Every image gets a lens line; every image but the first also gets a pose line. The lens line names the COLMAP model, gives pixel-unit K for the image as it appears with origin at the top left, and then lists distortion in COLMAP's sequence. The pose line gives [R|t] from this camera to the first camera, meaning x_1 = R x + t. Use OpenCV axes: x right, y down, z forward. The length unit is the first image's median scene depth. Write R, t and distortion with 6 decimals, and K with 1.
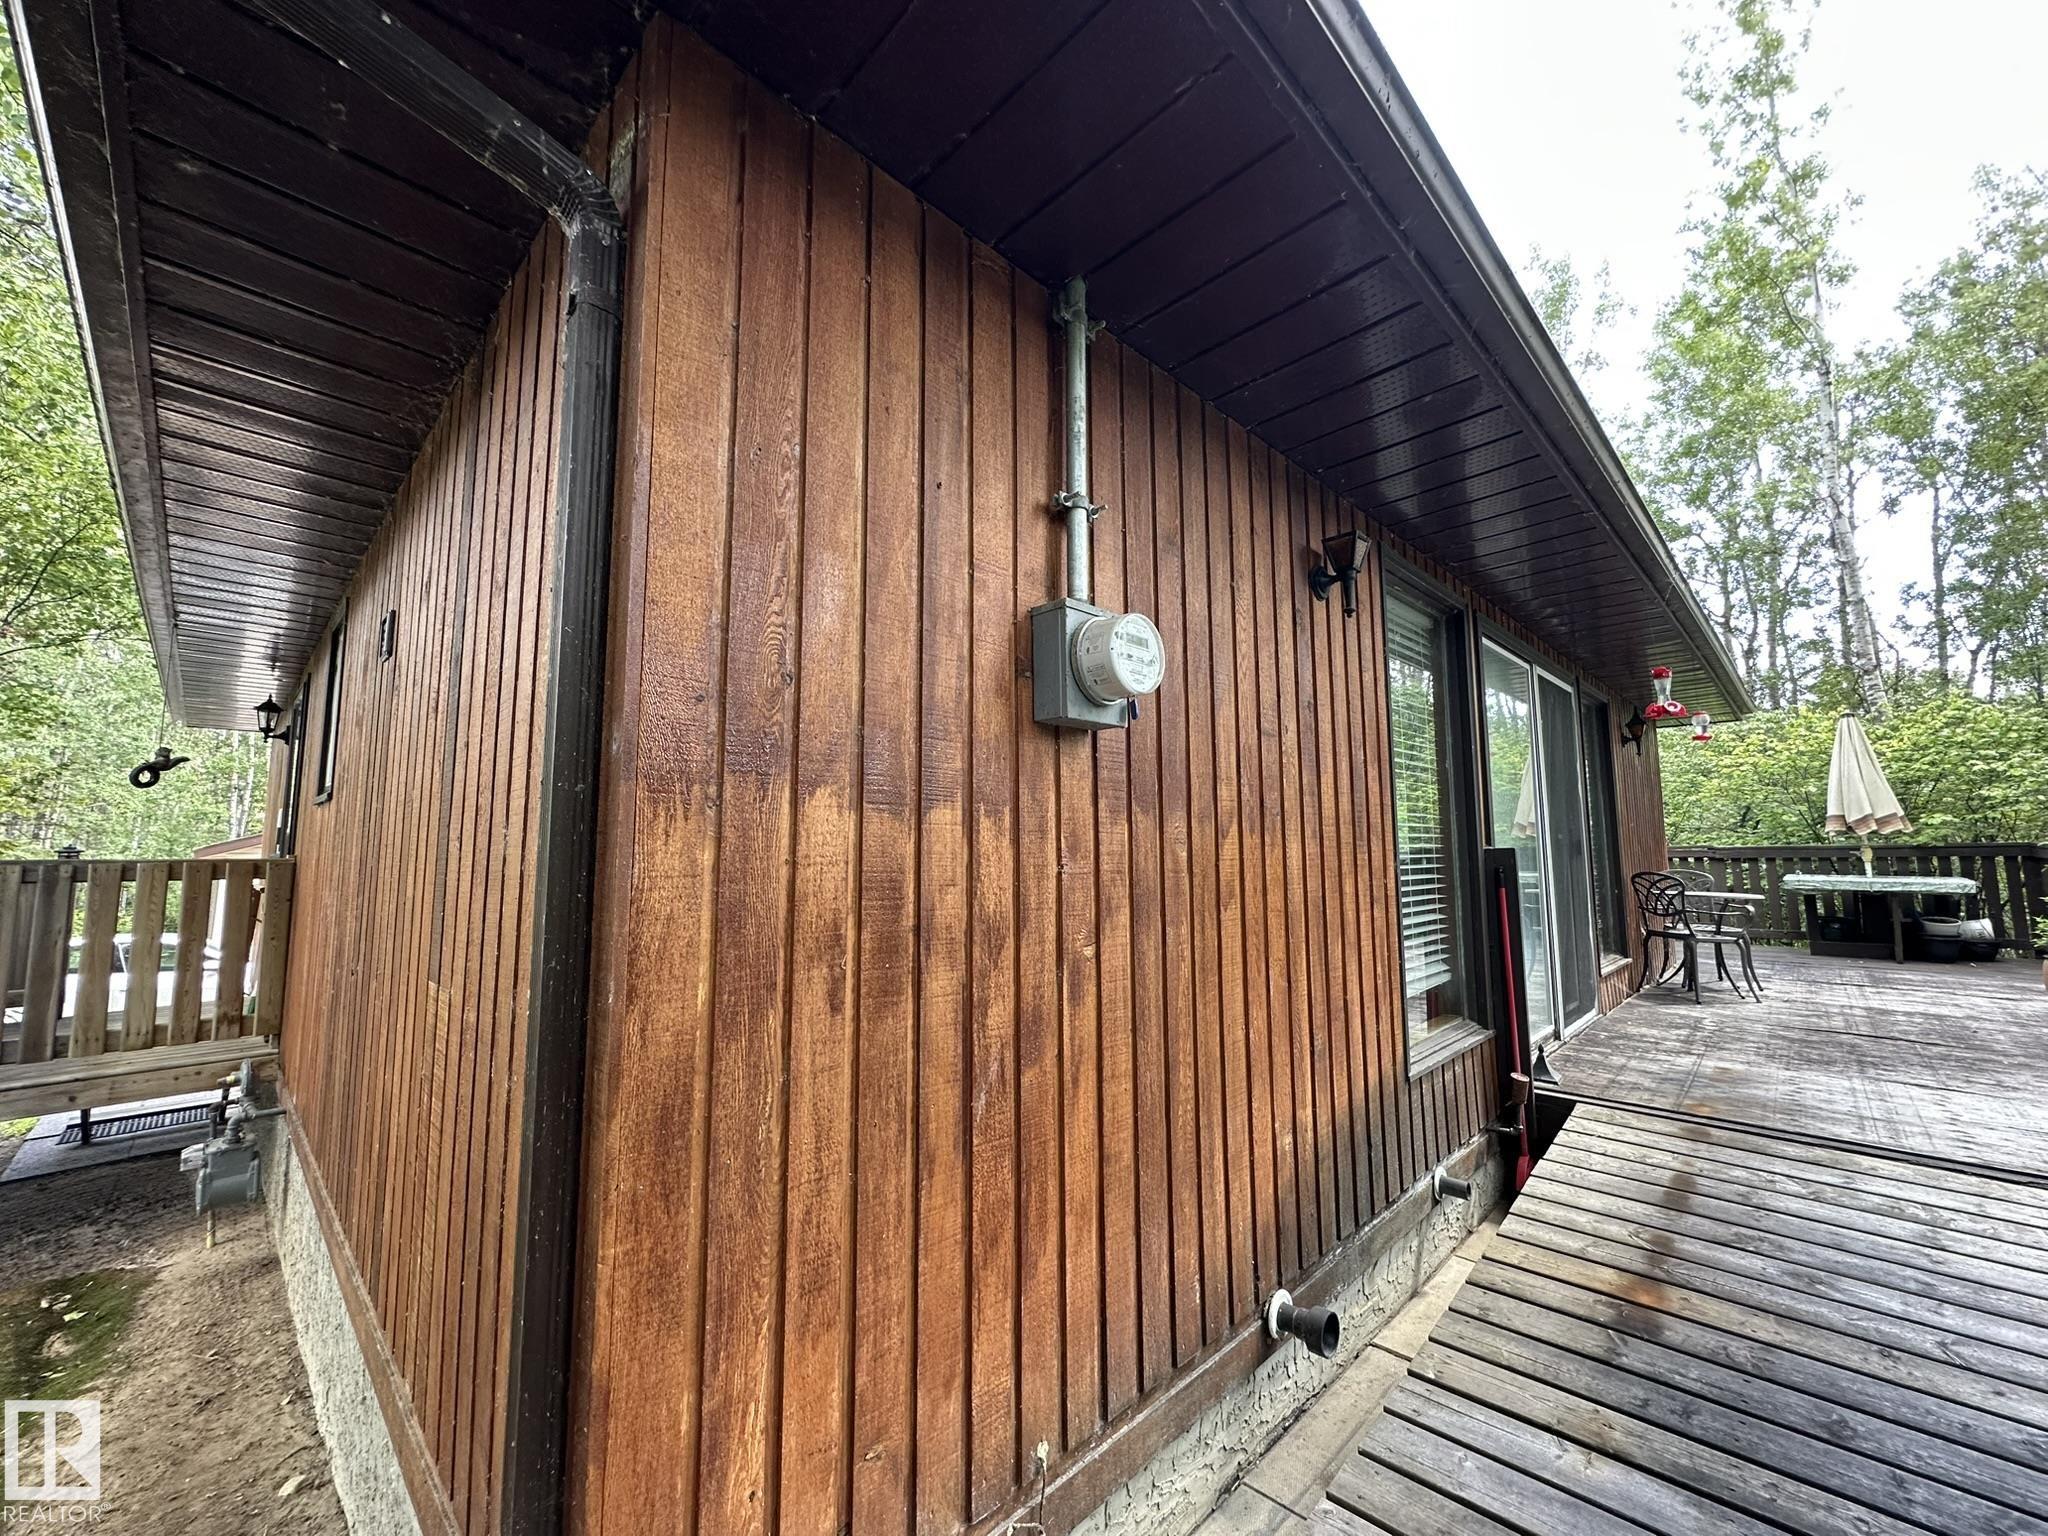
lens RADIAL K [[813.5, 0, 1024.0], [0, 813.5, 768.0], [0, 0, 1]] dist [-0.001168, -0.000023]
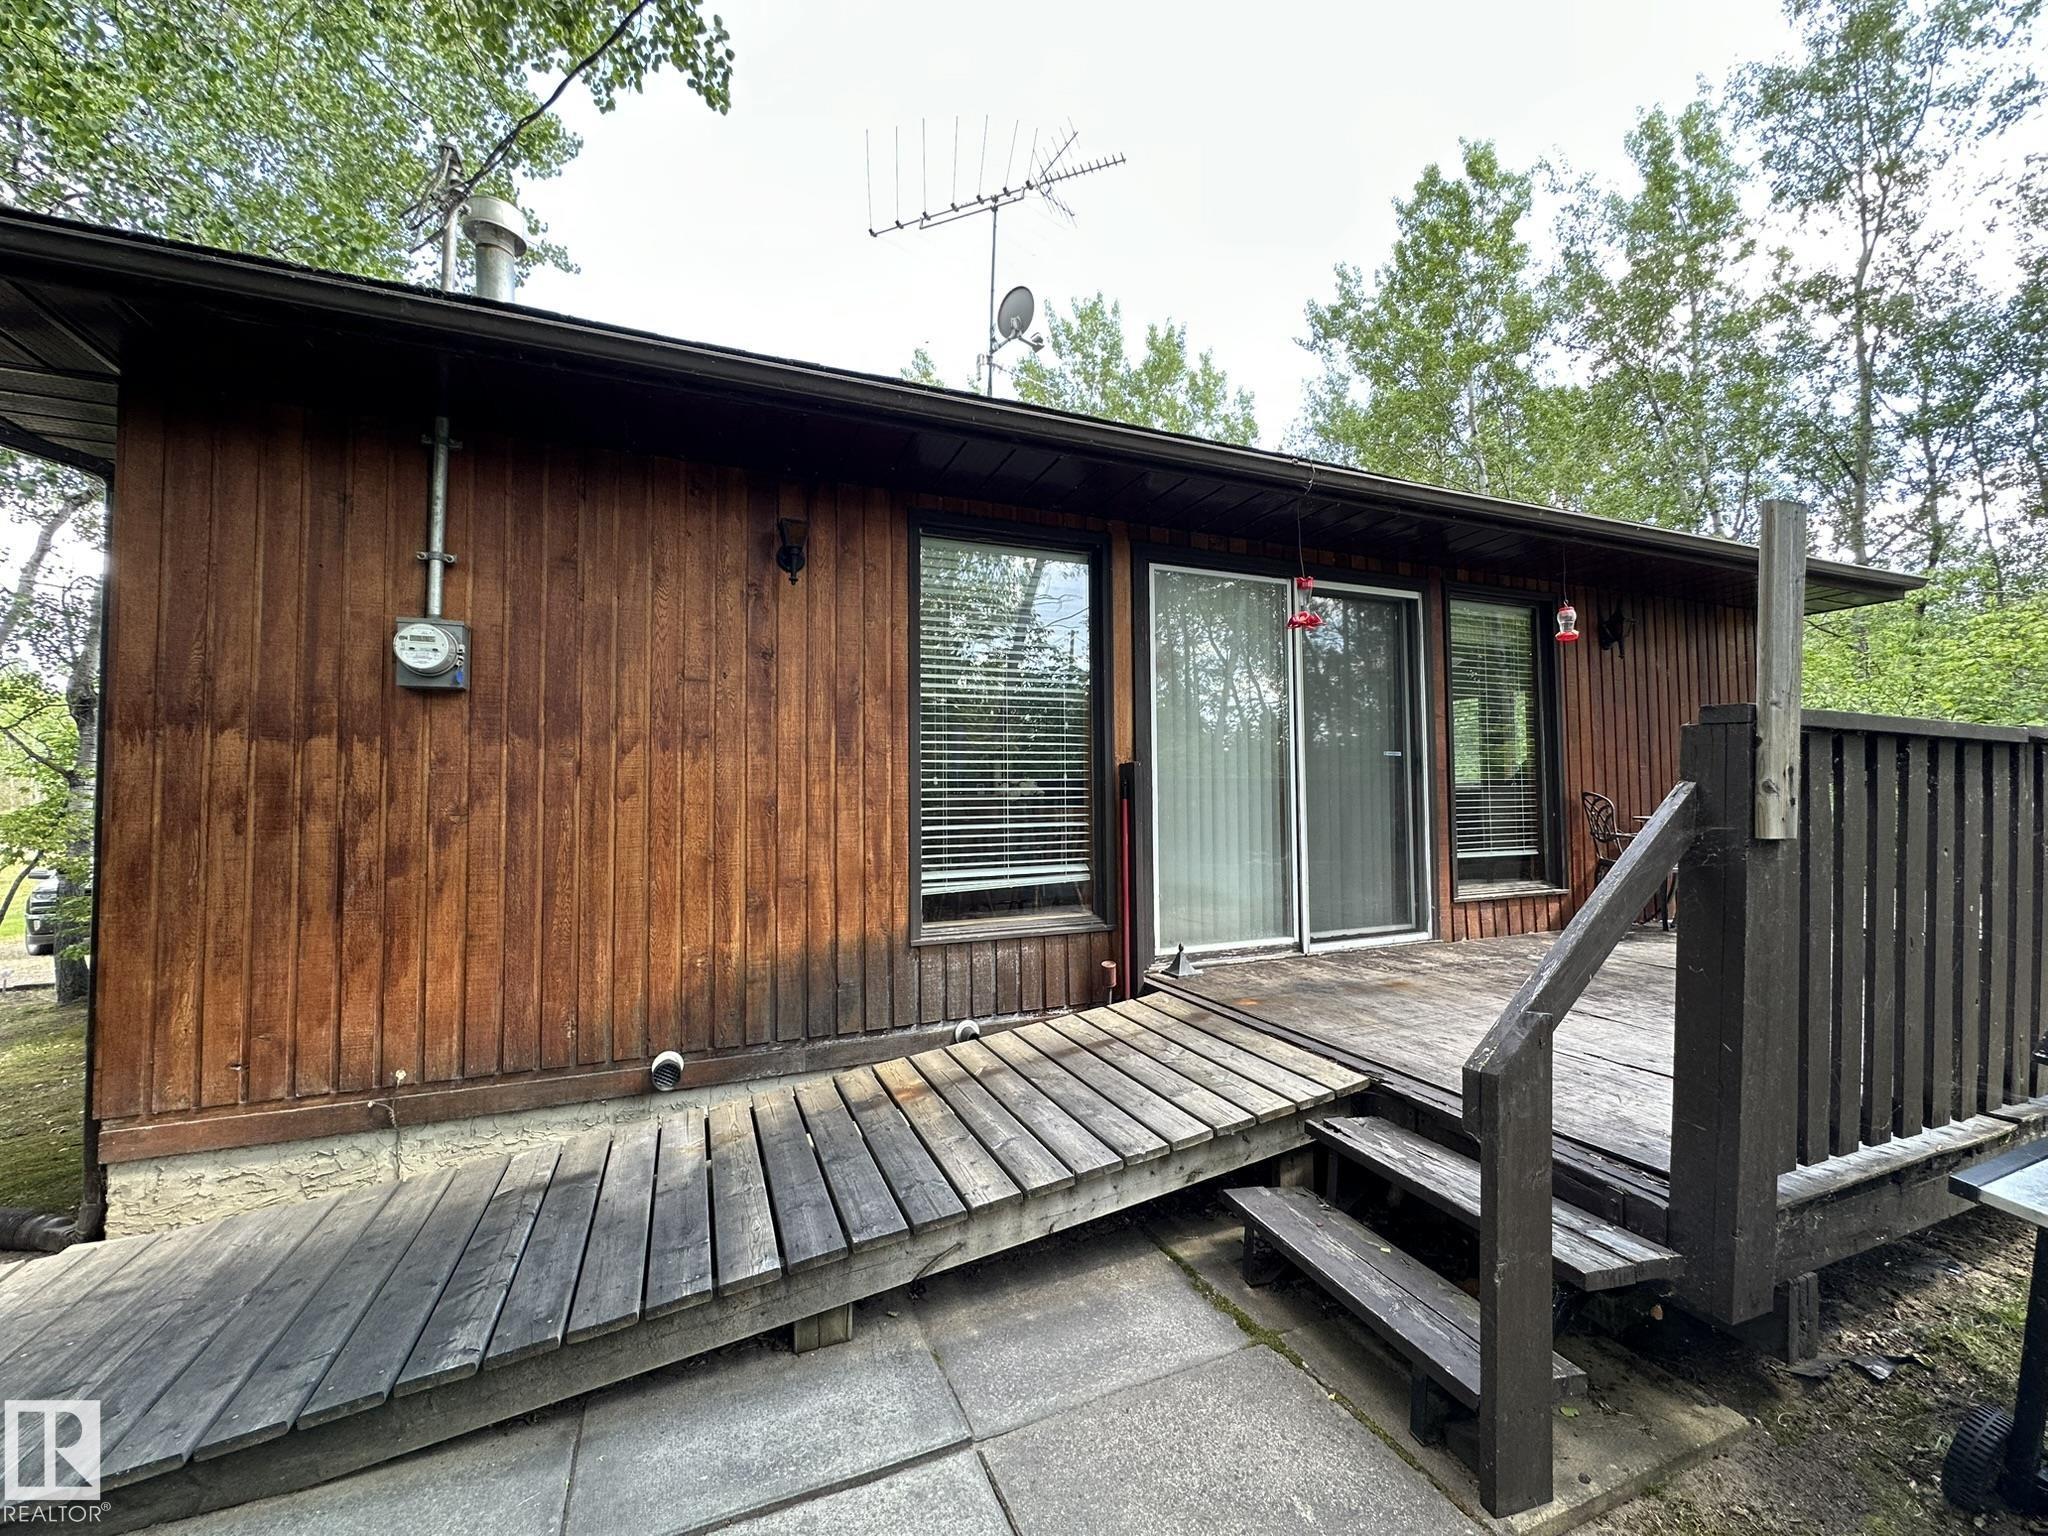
lens RADIAL K [[813.5, 0, 1024.0], [0, 813.5, 768.0], [0, 0, 1]] dist [-0.001168, -0.000023]
pose [[0.922350, -0.020589, -0.385806, 2.073722], [0.047052, 0.997132, 0.059274, 0.081060], [0.383479, -0.072824, 0.920674, -0.132950]]
